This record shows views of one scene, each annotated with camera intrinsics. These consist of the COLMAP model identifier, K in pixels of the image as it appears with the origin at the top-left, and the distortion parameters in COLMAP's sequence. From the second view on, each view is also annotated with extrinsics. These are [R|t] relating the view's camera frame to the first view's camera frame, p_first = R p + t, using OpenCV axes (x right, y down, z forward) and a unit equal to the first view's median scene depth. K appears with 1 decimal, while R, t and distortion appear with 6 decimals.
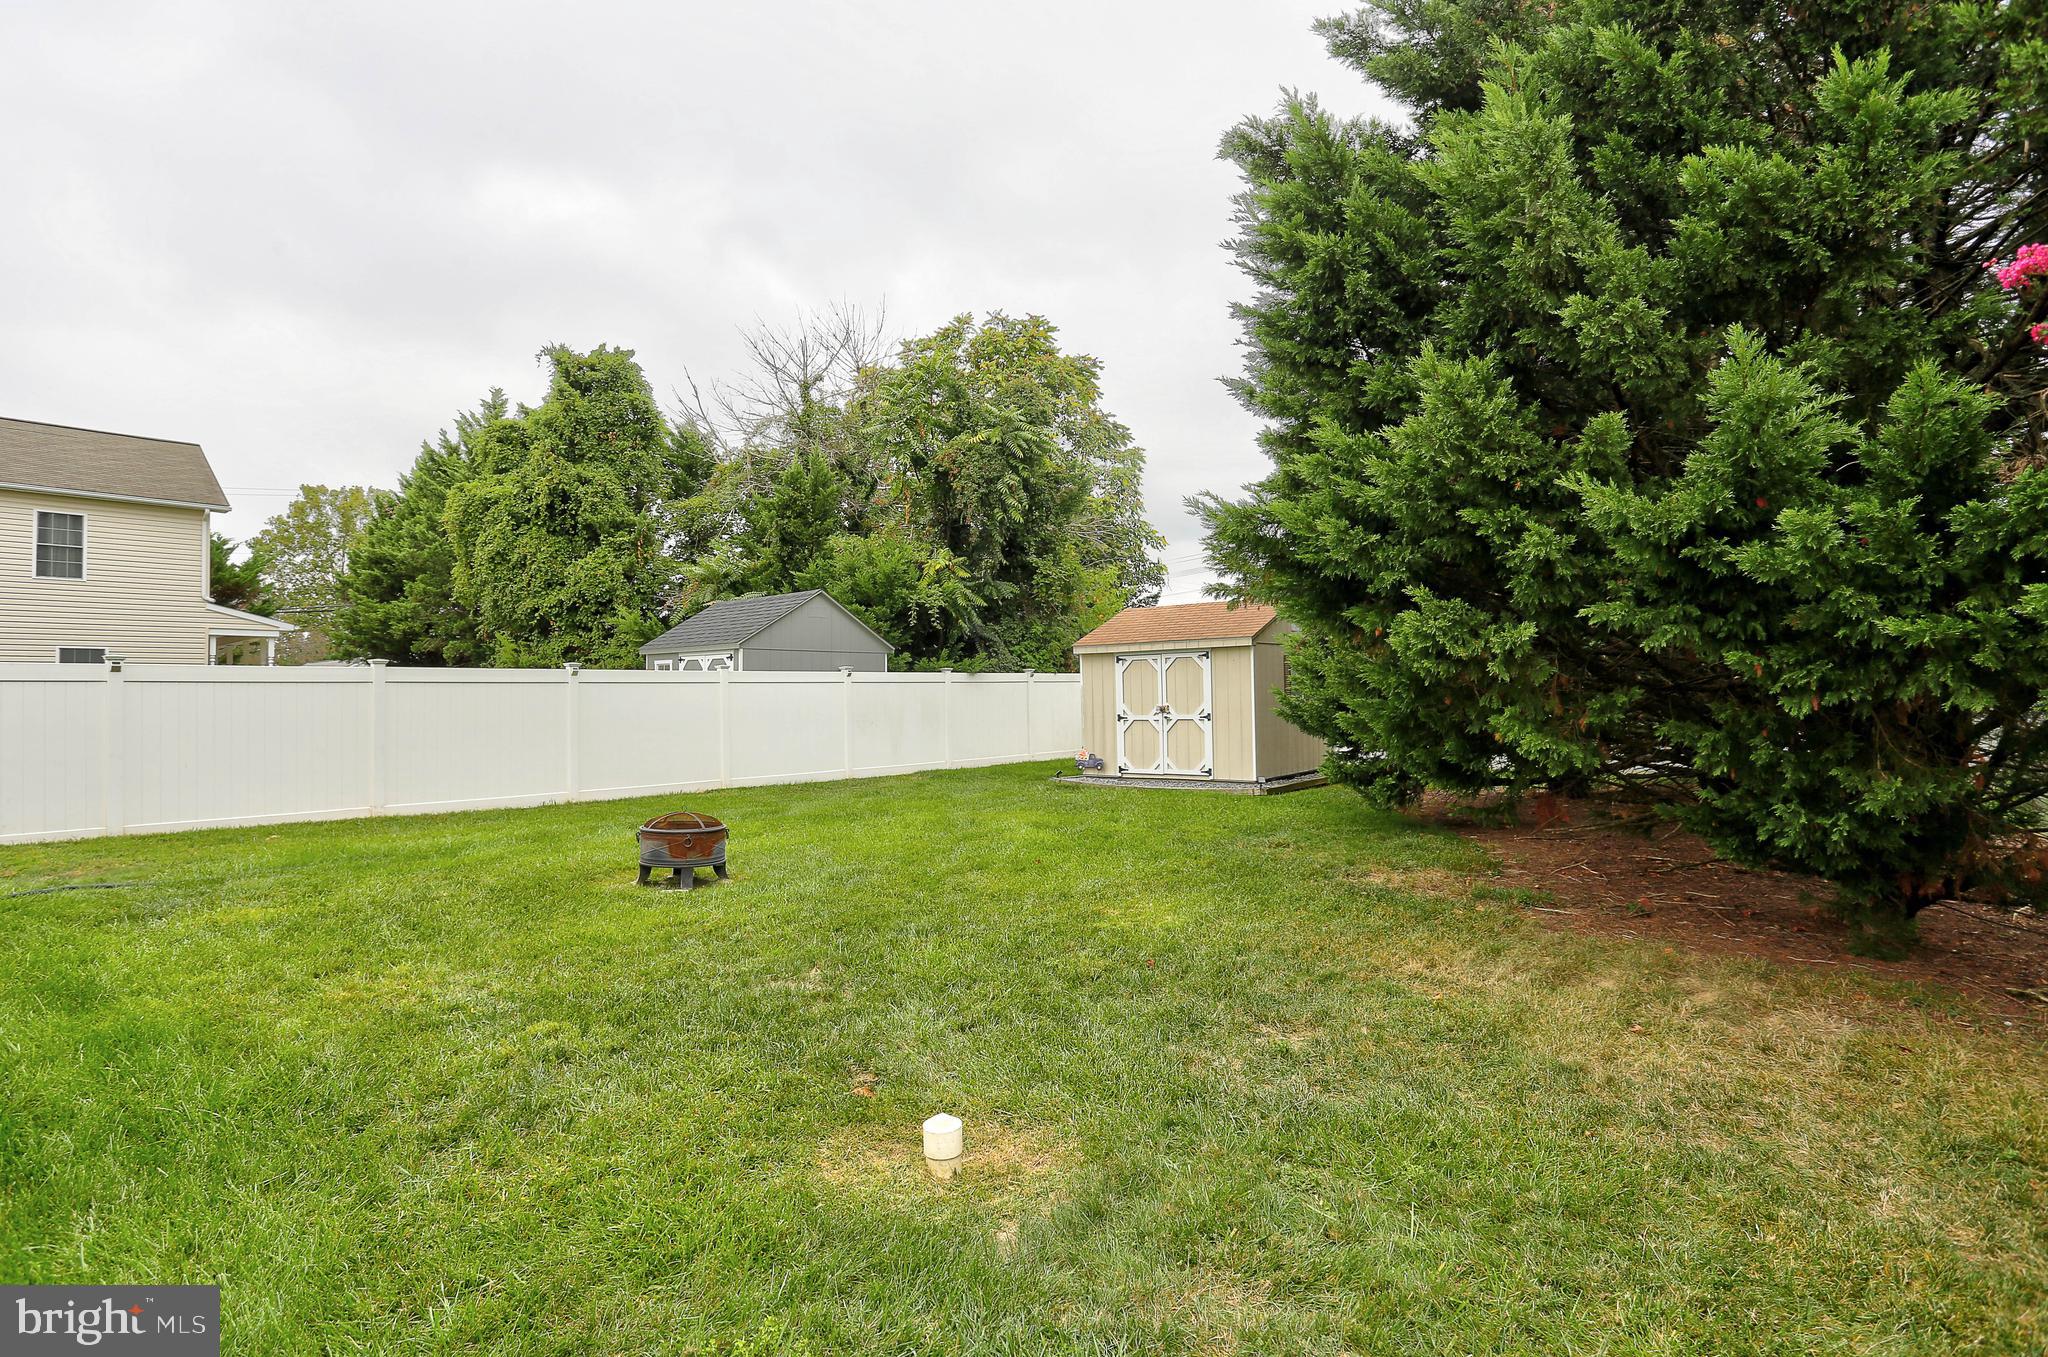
lens RADIAL K [[1012.6, 0, 1016.1], [0, 1012.6, 660.4], [0, 0, 1]] dist [-0.072153, 0.028552]
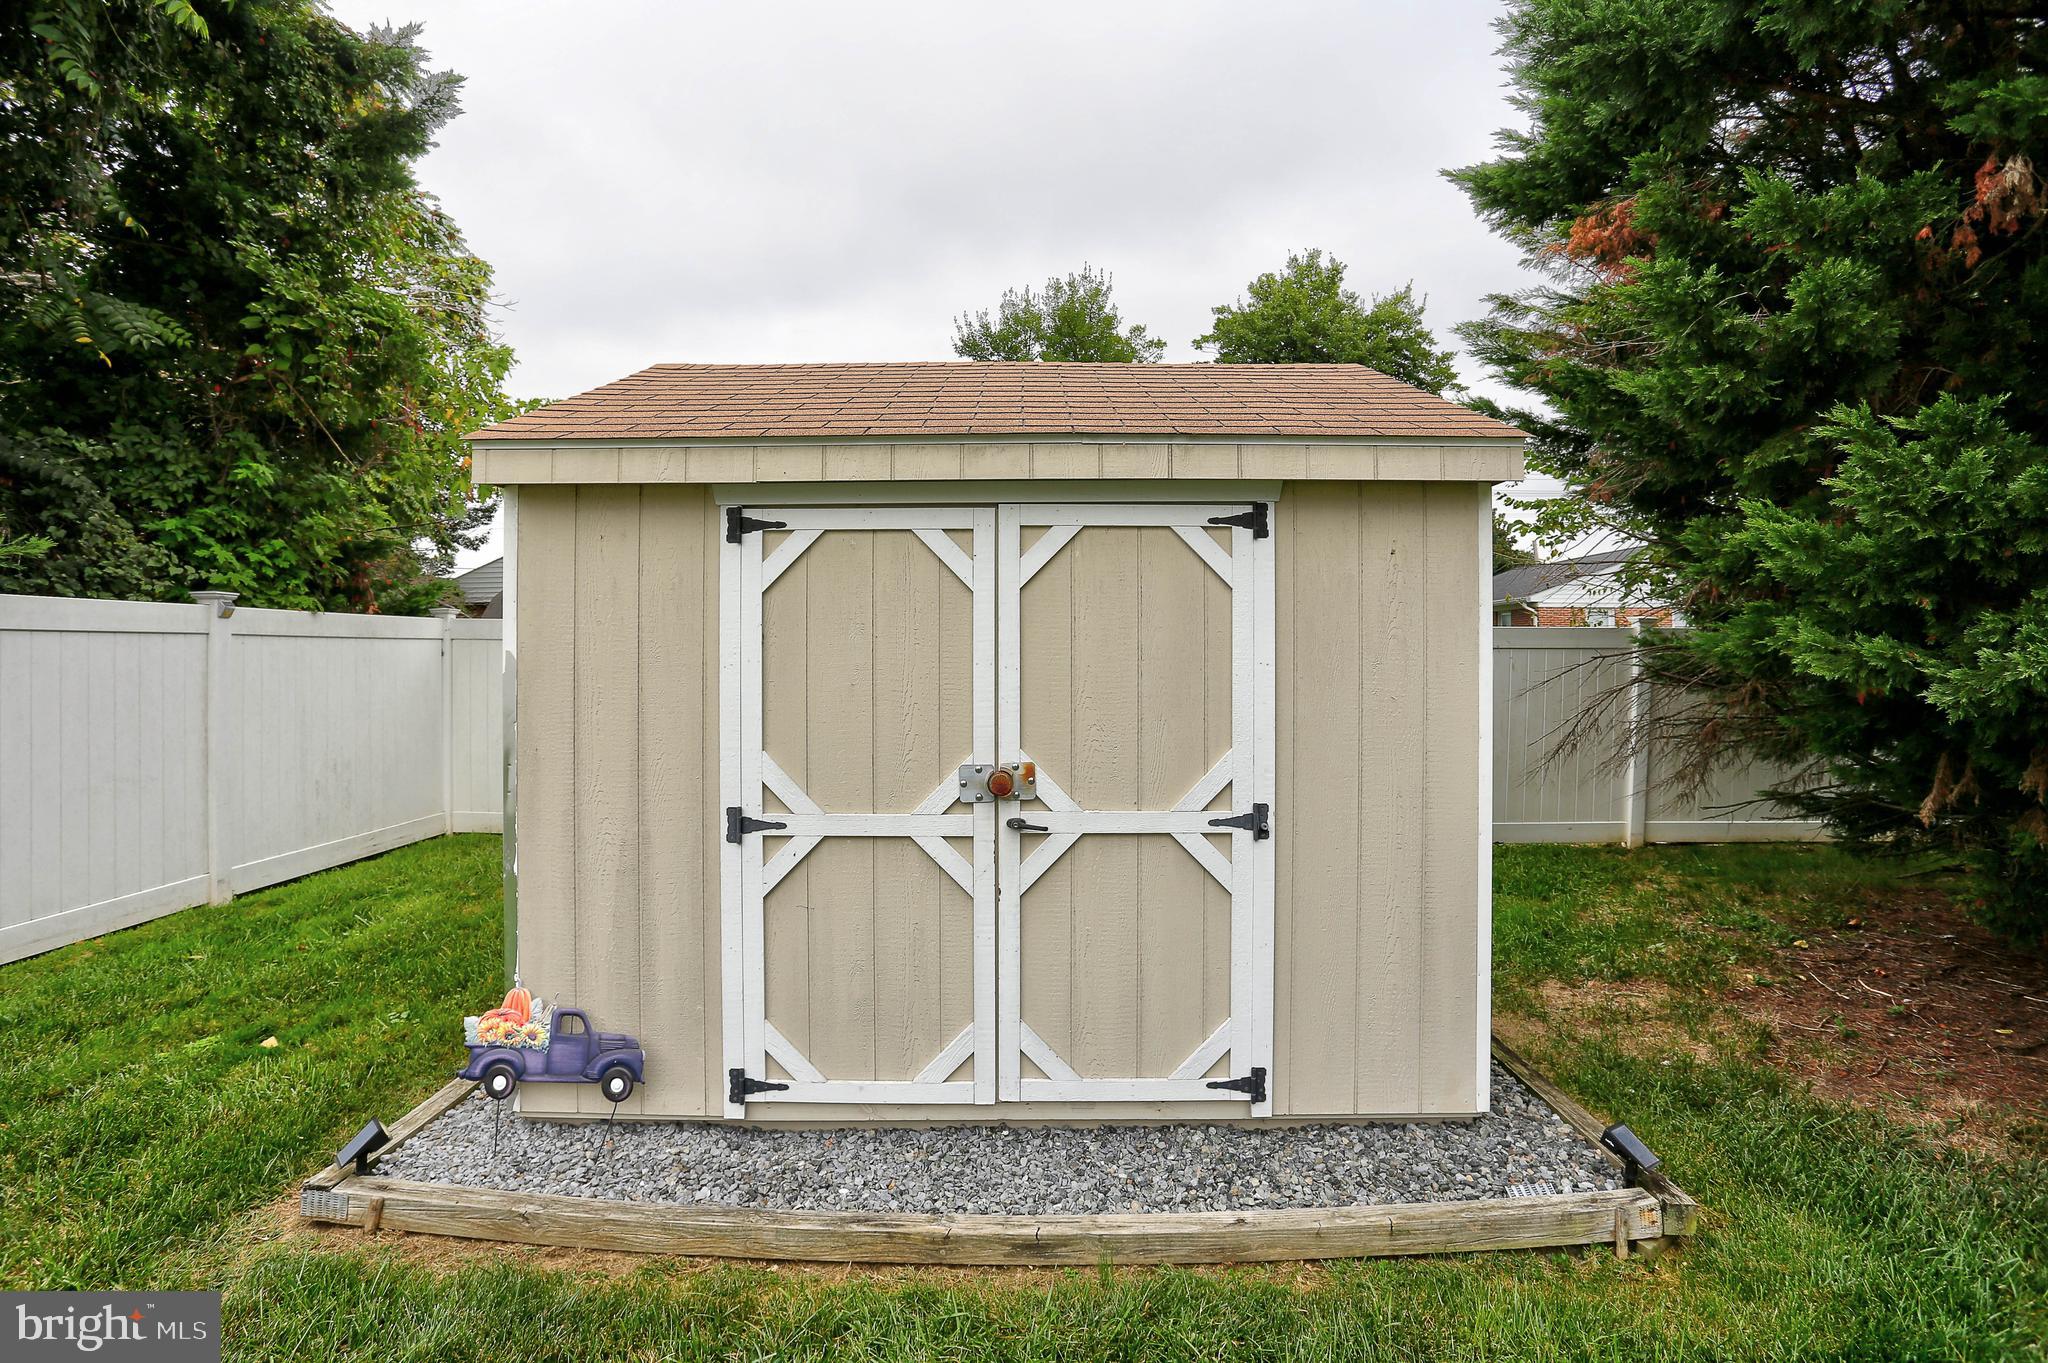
lens RADIAL K [[1012.6, 0, 1016.1], [0, 1012.6, 663.4], [0, 0, 1]] dist [-0.072153, 0.028552]
pose [[0.781634, 0.016253, 0.623526, 0.023007], [-0.035156, 0.999219, 0.018025, 0.020479], [-0.622746, -0.036010, 0.781595, 0.818141]]
